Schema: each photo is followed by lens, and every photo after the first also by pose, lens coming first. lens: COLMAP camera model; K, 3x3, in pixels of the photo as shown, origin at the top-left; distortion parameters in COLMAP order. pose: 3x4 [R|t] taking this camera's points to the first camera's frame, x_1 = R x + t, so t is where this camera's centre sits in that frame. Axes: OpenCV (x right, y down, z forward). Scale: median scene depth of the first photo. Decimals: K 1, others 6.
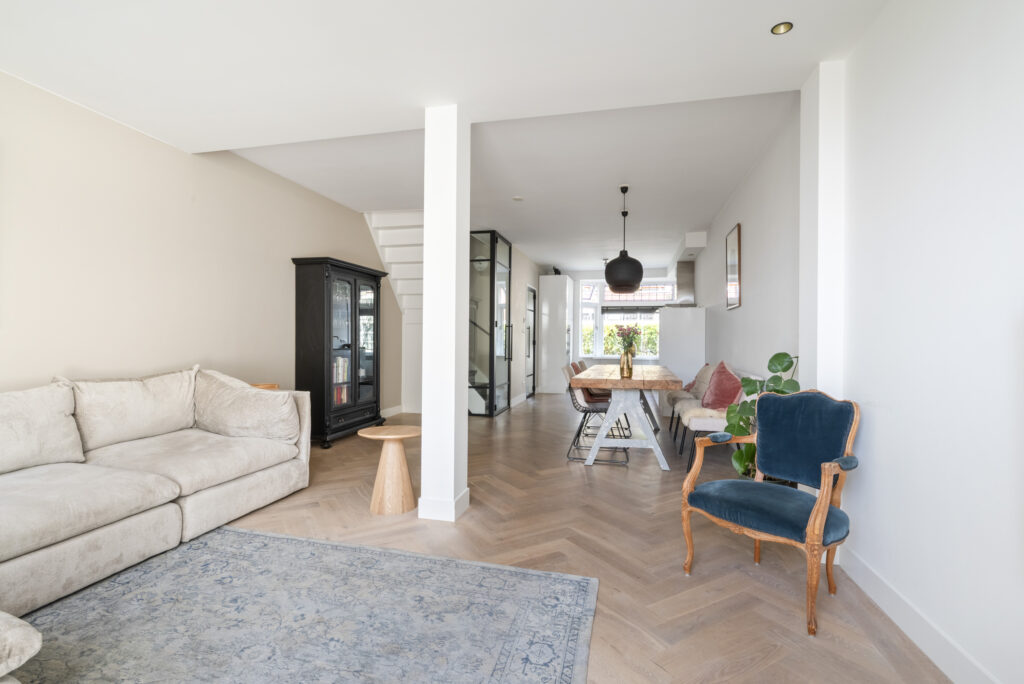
lens RADIAL K [[479.5, 0, 512.0], [0, 479.5, 342.0], [0, 0, 1]] dist [-0.000256, -0.000002]
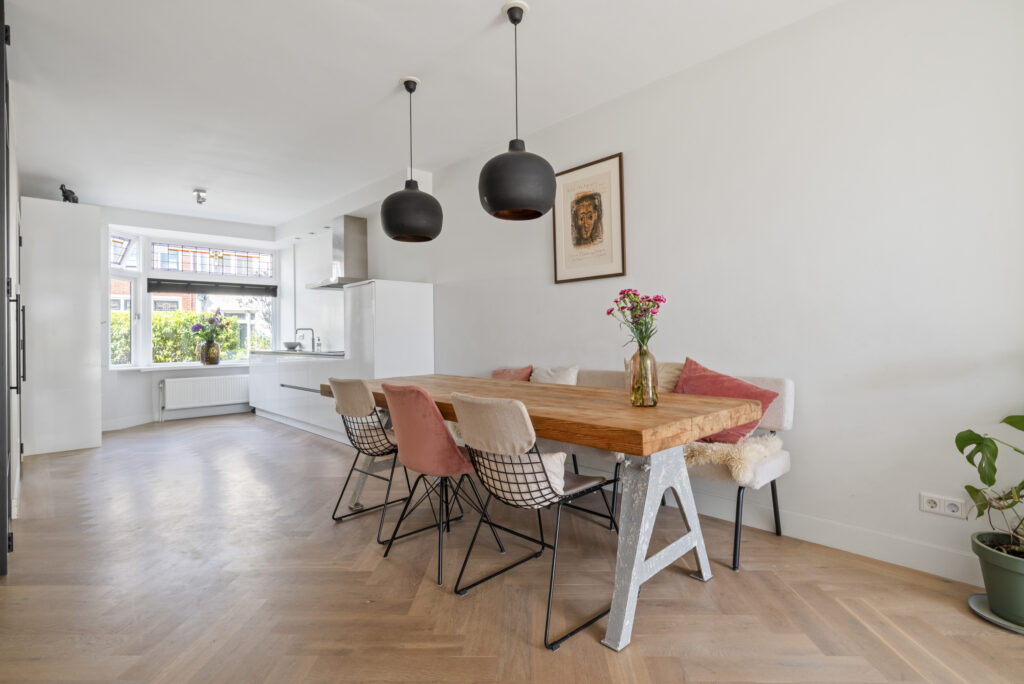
lens RADIAL K [[502.0, 0, 513.5], [0, 502.0, 335.8], [0, 0, 1]] dist [-0.000116, -0.000742]
pose [[0.535341, -0.013003, 0.844536, -0.116765], [0.020782, 0.999782, 0.002219, 0.002064], [-0.844380, 0.016363, 0.535494, 0.441023]]
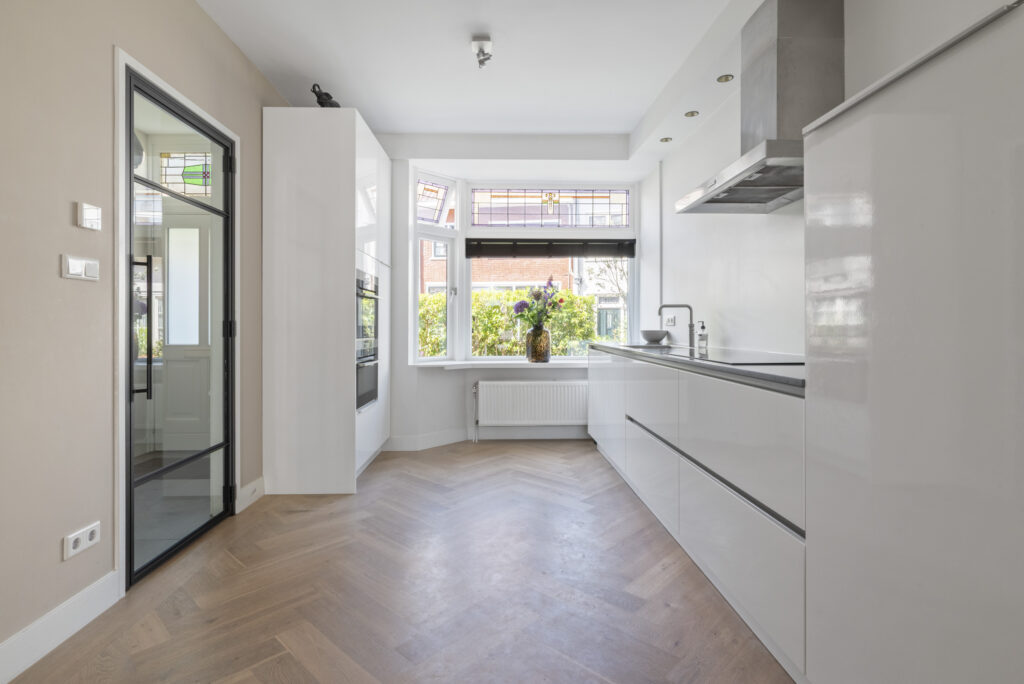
lens RADIAL K [[499.6, 0, 513.1], [0, 499.6, 325.5], [0, 0, 1]] dist [-0.000428, -0.000085]
pose [[0.959619, -0.007922, 0.281191, 0.146432], [0.009095, 0.999955, -0.002868, 0.002291], [-0.281155, 0.005309, 0.959648, 0.807211]]
